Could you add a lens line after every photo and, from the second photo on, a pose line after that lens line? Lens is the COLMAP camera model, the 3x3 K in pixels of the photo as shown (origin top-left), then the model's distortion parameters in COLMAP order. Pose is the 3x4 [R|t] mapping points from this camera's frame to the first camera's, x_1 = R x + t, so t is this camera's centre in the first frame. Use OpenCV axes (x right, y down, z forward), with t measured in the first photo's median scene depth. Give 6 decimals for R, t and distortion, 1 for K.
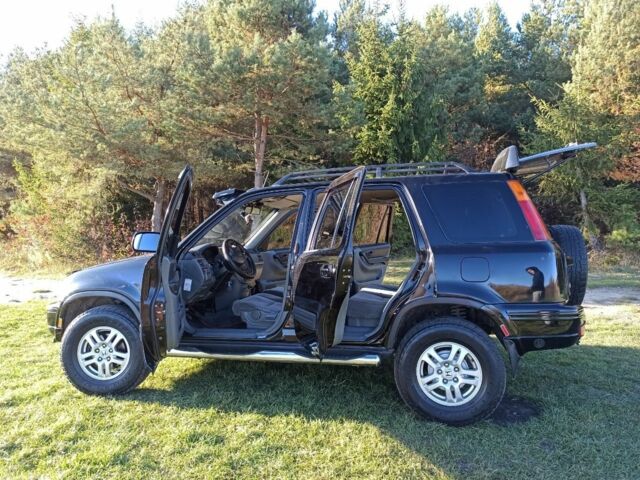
lens RADIAL K [[625.3, 0, 322.6], [0, 625.3, 240.2], [0, 0, 1]] dist [0.057484, -0.040519]
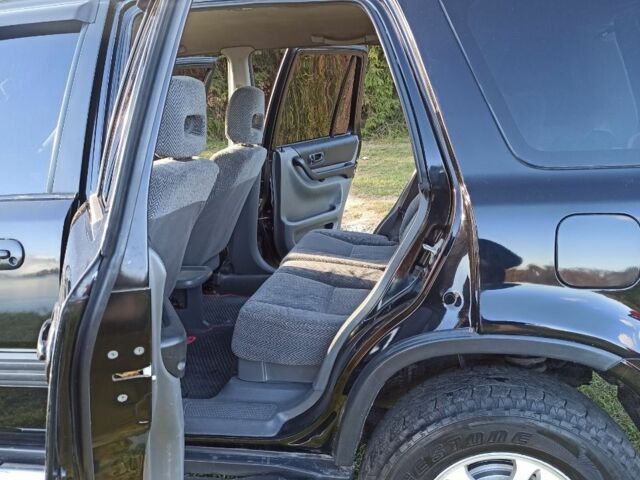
lens RADIAL K [[625.3, 0, 322.6], [0, 625.3, 240.2], [0, 0, 1]] dist [0.057484, -0.040519]
pose [[0.999441, -0.016262, 0.029200, 0.072107], [0.009325, 0.974636, 0.223599, -0.028016], [-0.032095, -0.223202, 0.974244, 0.560683]]
